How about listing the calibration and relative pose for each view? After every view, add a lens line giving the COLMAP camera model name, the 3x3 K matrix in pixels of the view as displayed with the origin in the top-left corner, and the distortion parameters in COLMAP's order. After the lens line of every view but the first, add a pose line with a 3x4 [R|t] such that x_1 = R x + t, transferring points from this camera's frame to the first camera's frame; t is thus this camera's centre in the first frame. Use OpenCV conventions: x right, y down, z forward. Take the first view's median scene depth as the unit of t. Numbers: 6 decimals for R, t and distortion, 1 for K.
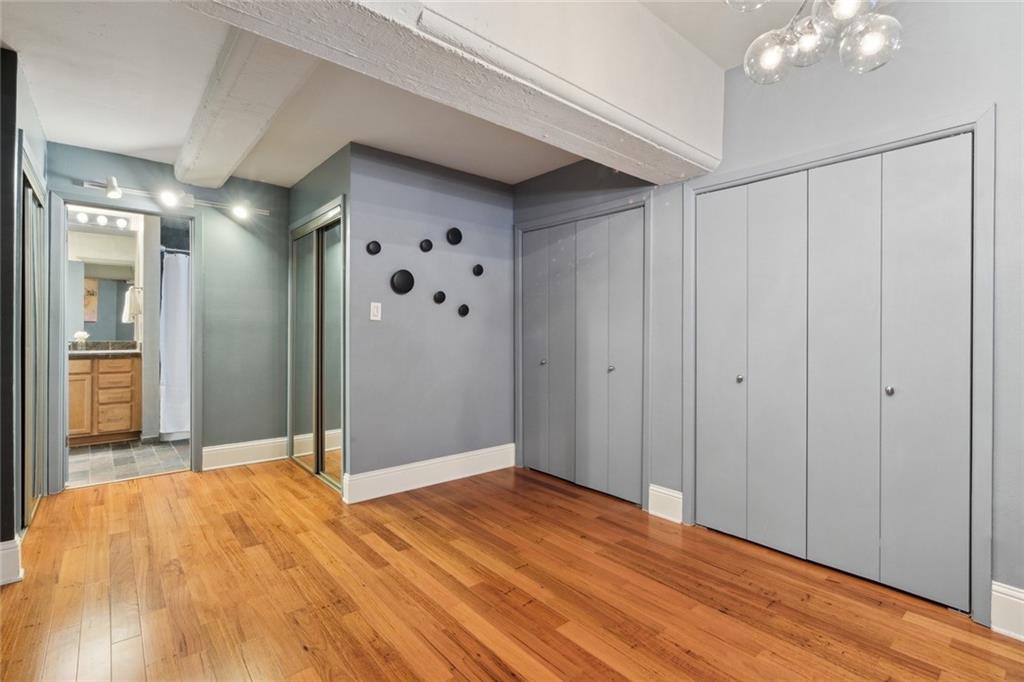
lens RADIAL K [[473.0, 0, 502.0], [0, 473.0, 332.0], [0, 0, 1]] dist [0.003444, -0.000832]
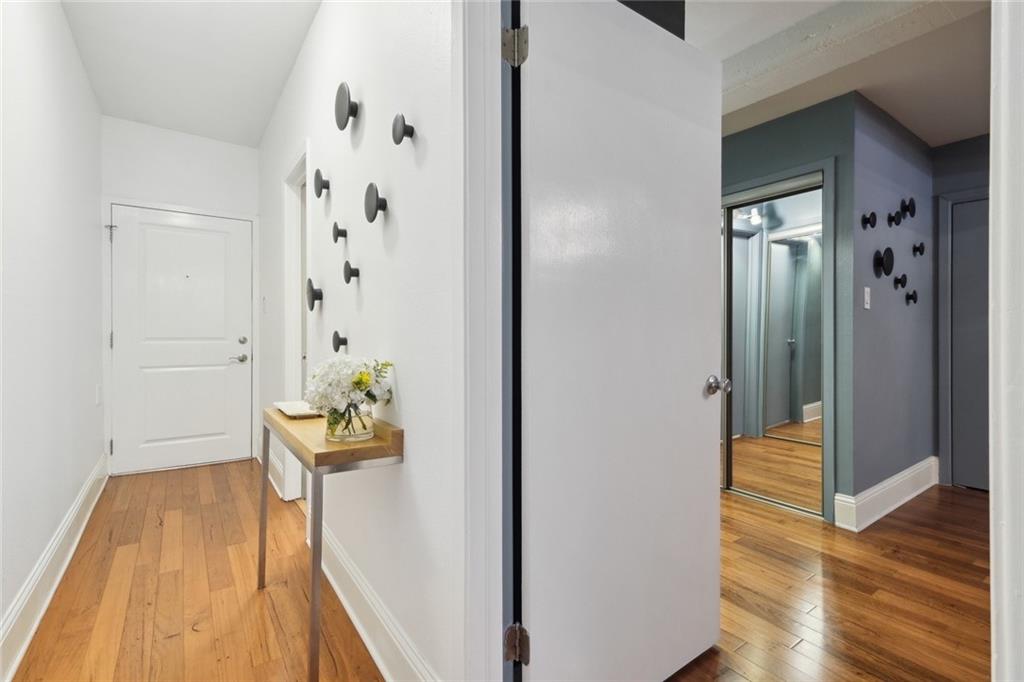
lens RADIAL K [[473.0, 0, 502.5], [0, 473.0, 334.2], [0, 0, 1]] dist [0.003444, -0.000832]
pose [[0.995436, -0.009334, -0.094969, -0.922905], [0.009423, 0.999955, 0.000482, 0.014405], [0.094960, -0.001374, 0.995480, 0.131102]]
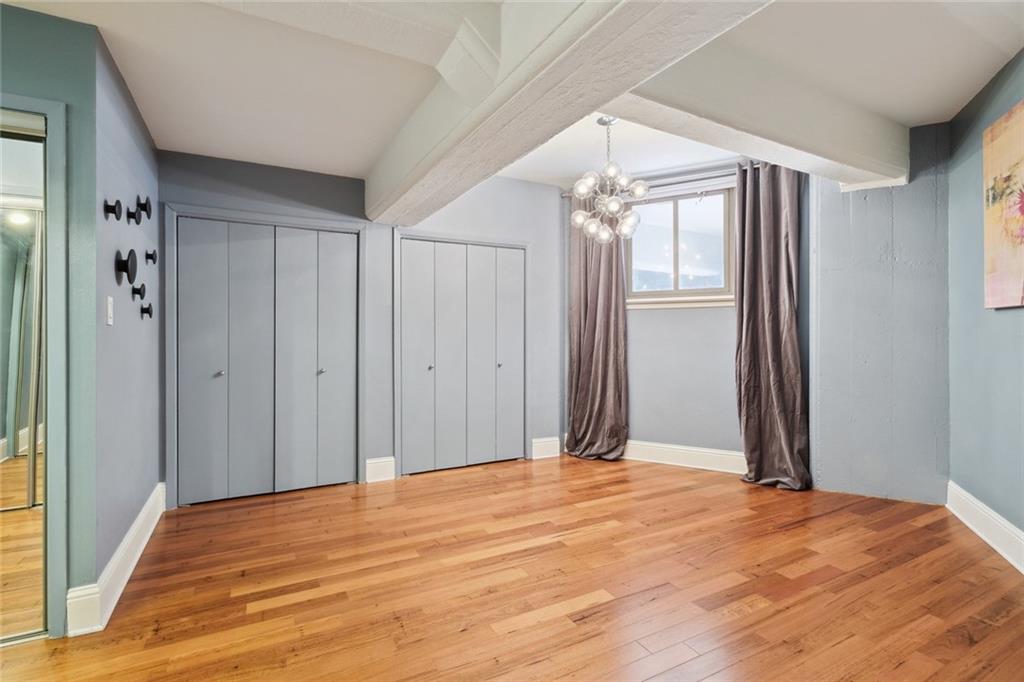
lens RADIAL K [[473.0, 0, 502.6], [0, 473.0, 334.6], [0, 0, 1]] dist [0.003444, -0.000832]
pose [[0.216707, -0.006839, 0.976213, -0.862954], [0.005663, 0.999967, 0.005748, -0.013554], [-0.976220, 0.004282, 0.216738, 0.397224]]
